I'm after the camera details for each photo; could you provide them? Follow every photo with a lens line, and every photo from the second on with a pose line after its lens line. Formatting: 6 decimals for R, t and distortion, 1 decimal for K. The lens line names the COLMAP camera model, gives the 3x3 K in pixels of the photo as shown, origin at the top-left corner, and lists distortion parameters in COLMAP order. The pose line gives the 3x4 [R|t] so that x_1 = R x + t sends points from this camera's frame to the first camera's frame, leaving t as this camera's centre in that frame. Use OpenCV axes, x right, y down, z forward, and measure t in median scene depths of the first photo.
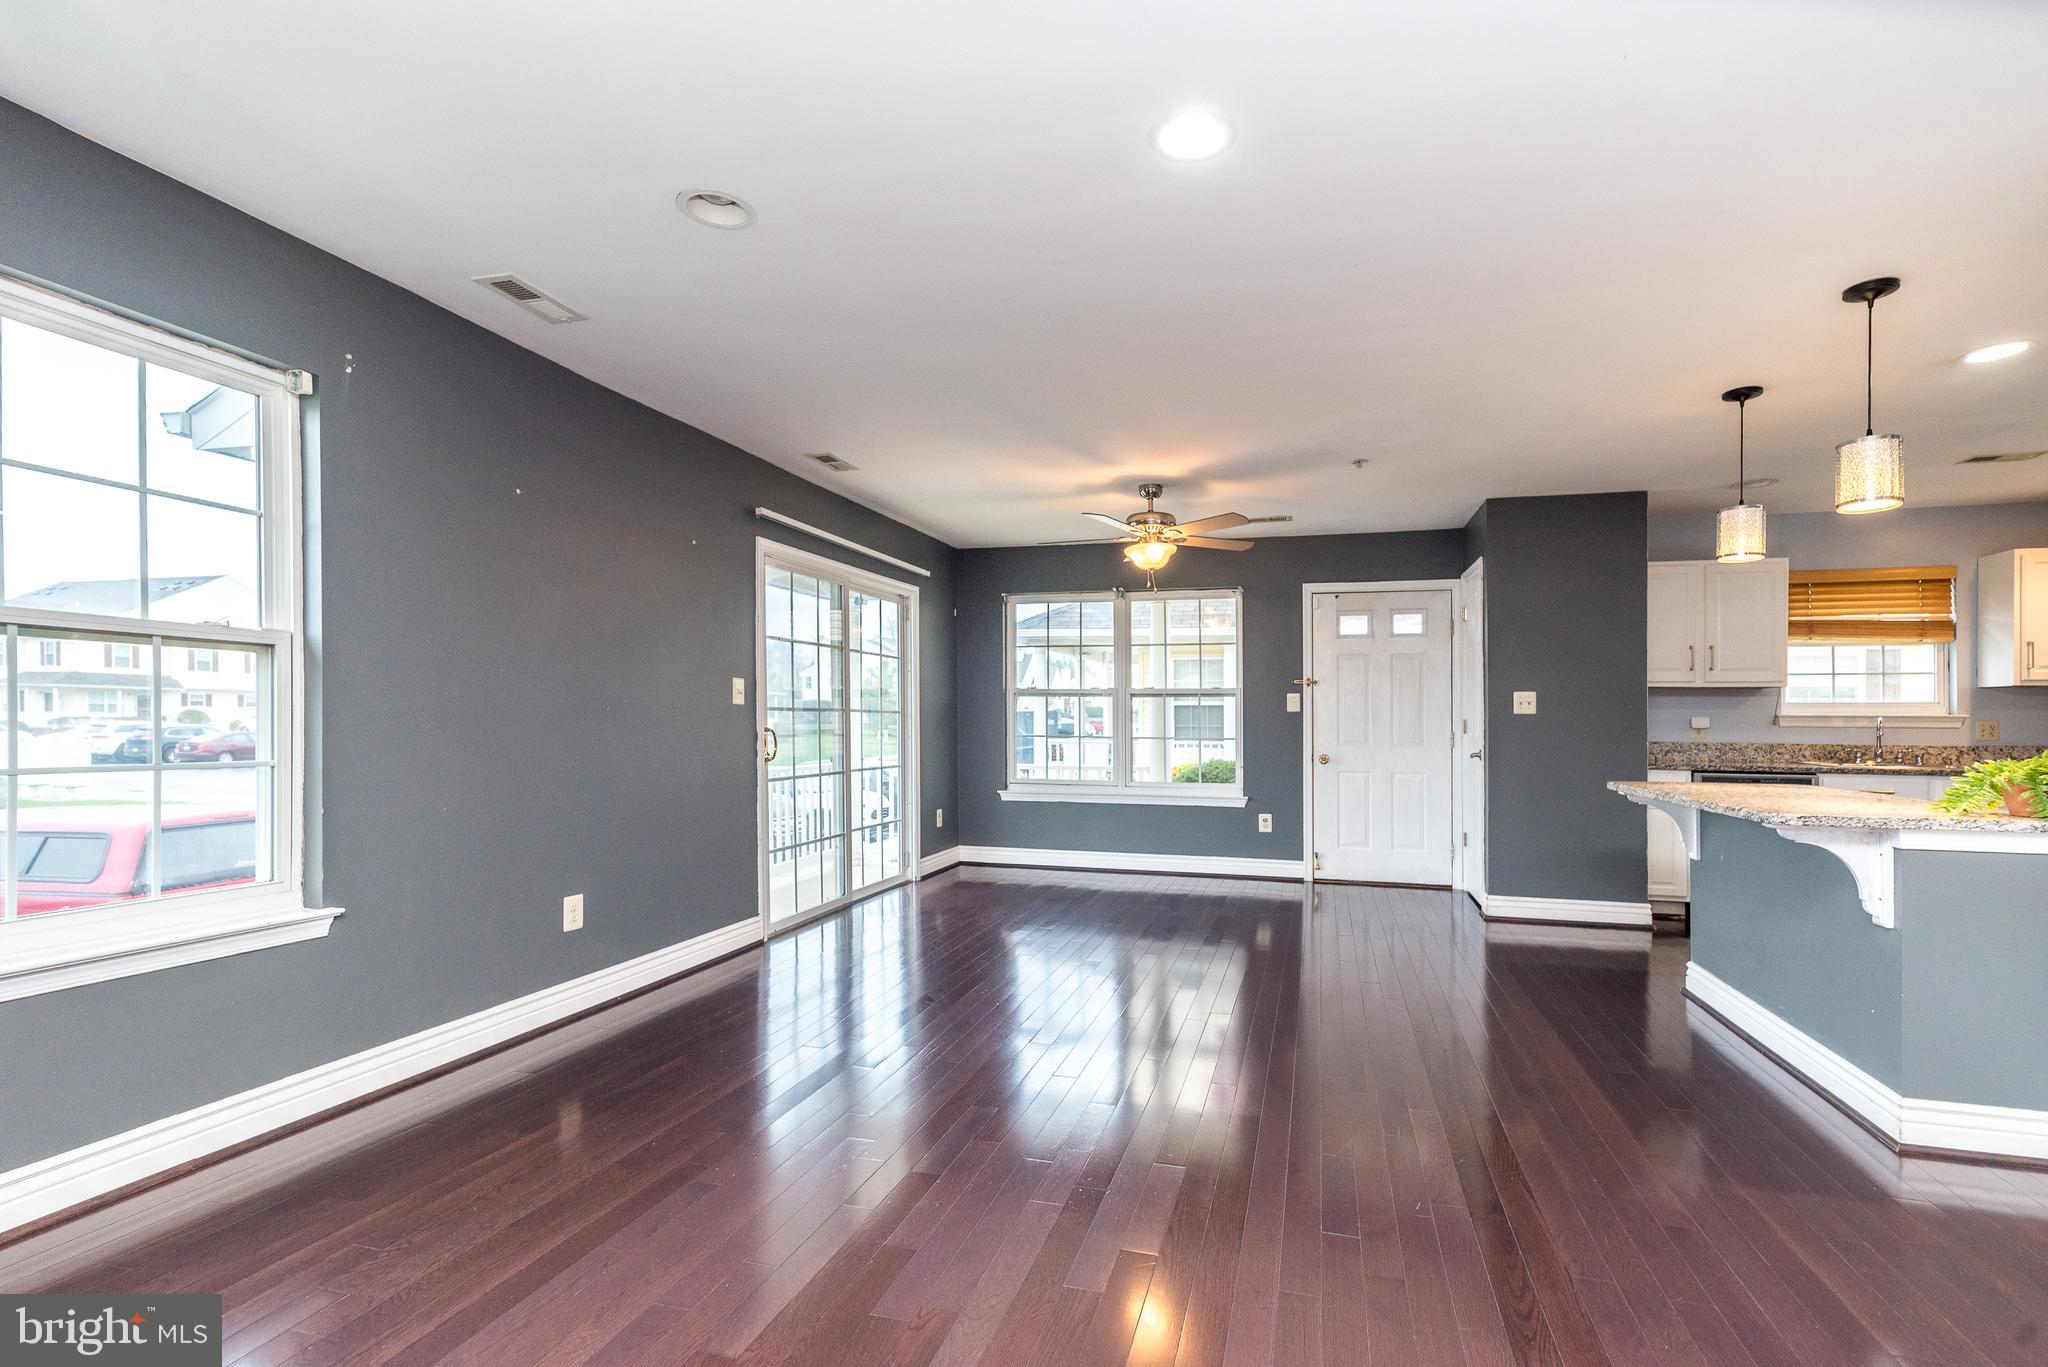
lens RADIAL K [[900.7, 0, 1093.8], [0, 900.7, 728.6], [0, 0, 1]] dist [0.006149, 0.001886]
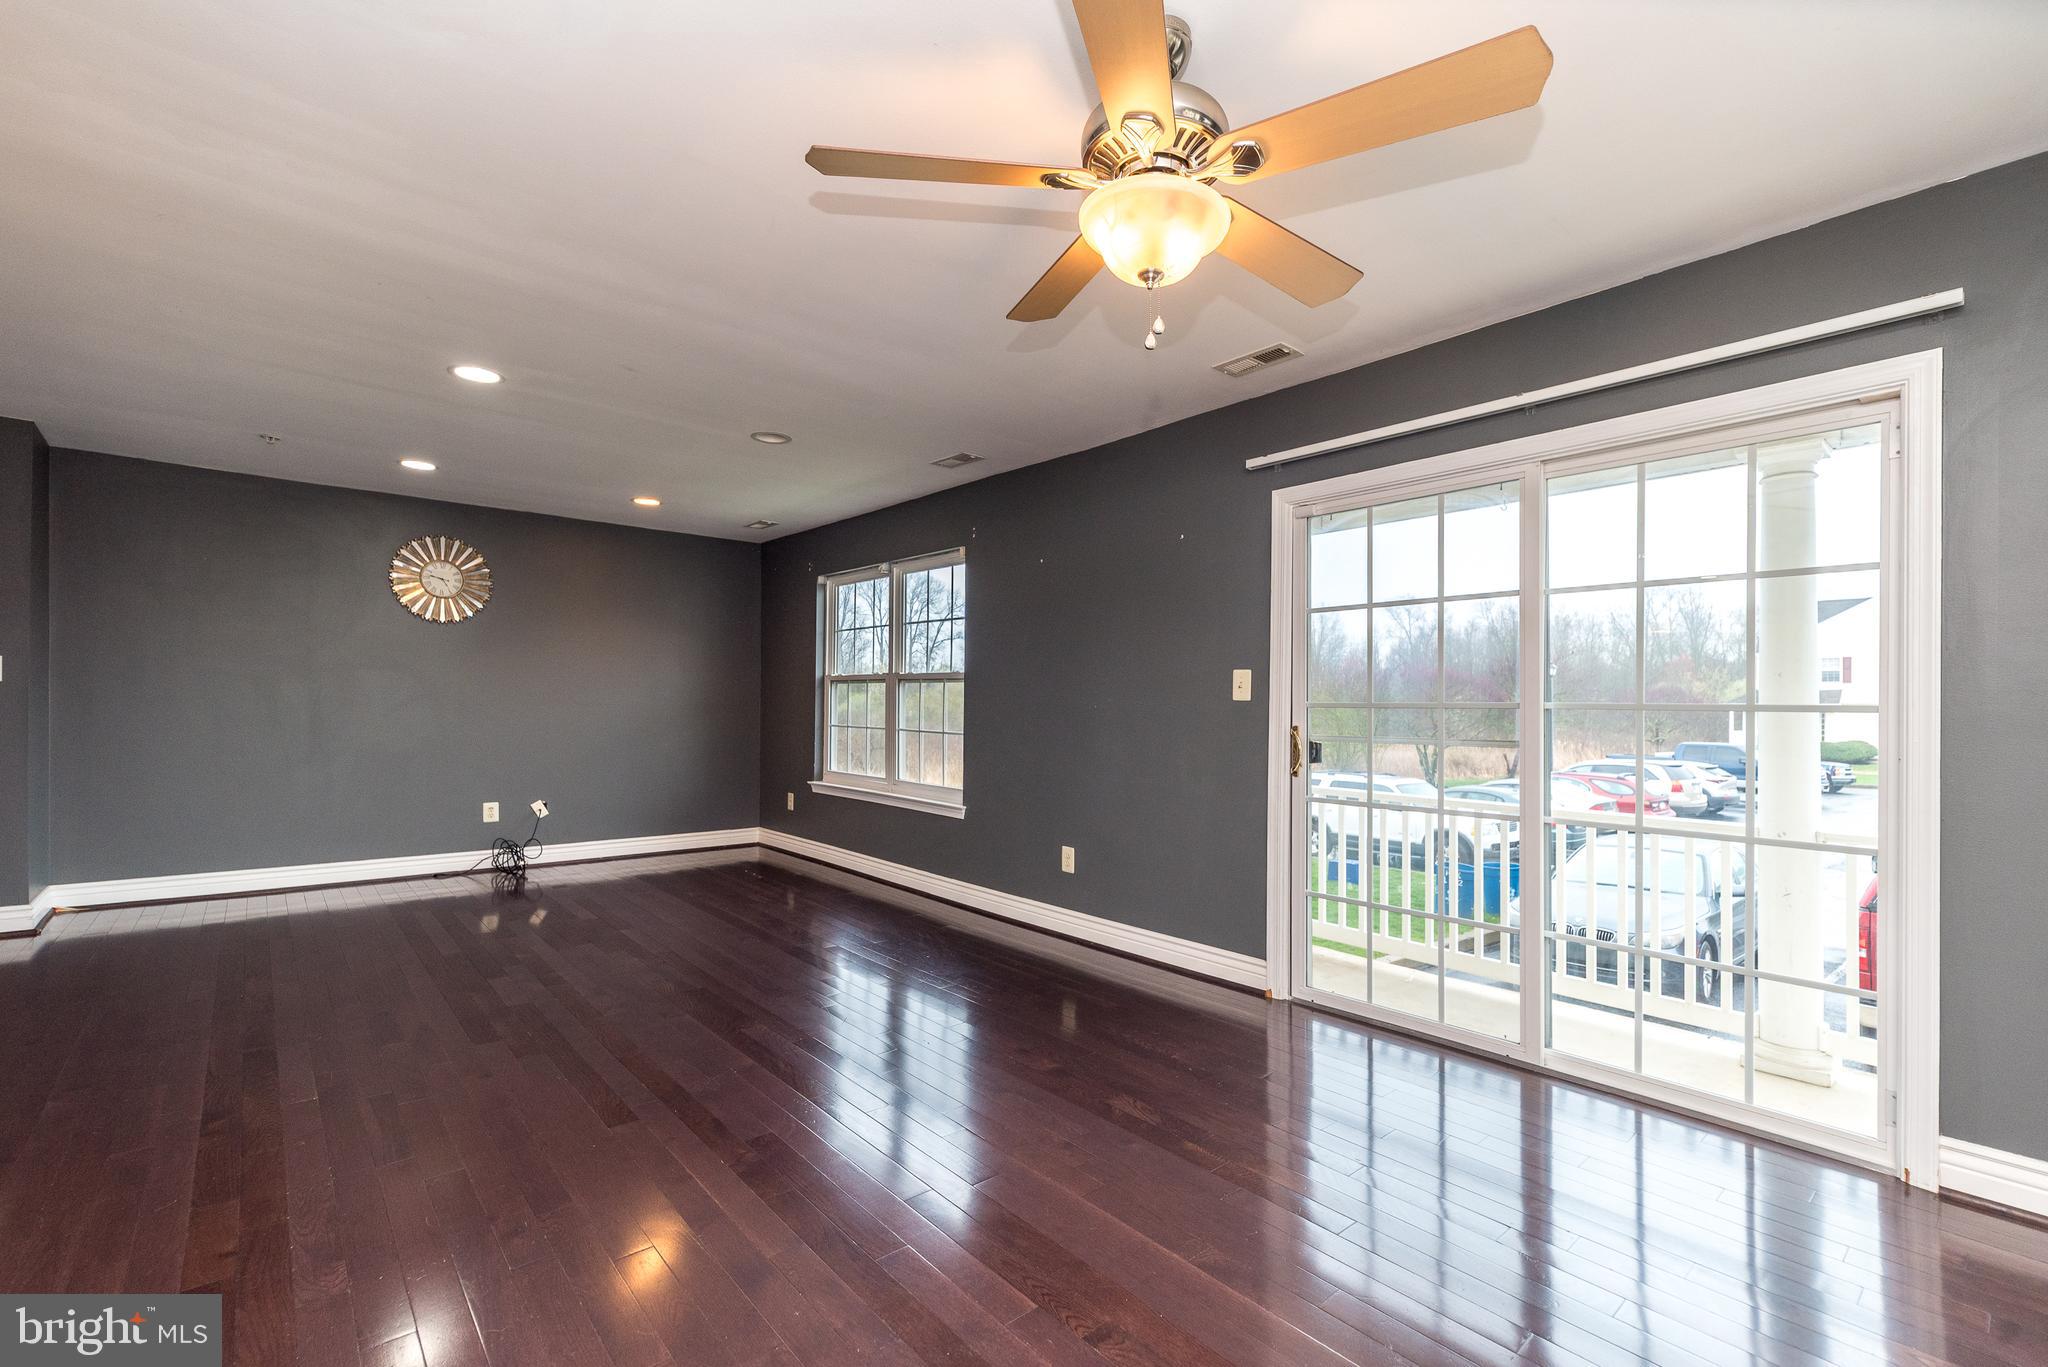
lens RADIAL K [[900.7, 0, 1017.0], [0, 900.7, 716.1], [0, 0, 1]] dist [0.006149, 0.001886]
pose [[-0.579516, -0.007612, -0.814925, 0.340670], [-0.024228, 0.999675, 0.007891, -0.009934], [0.814601, 0.024317, -0.579512, 1.043024]]
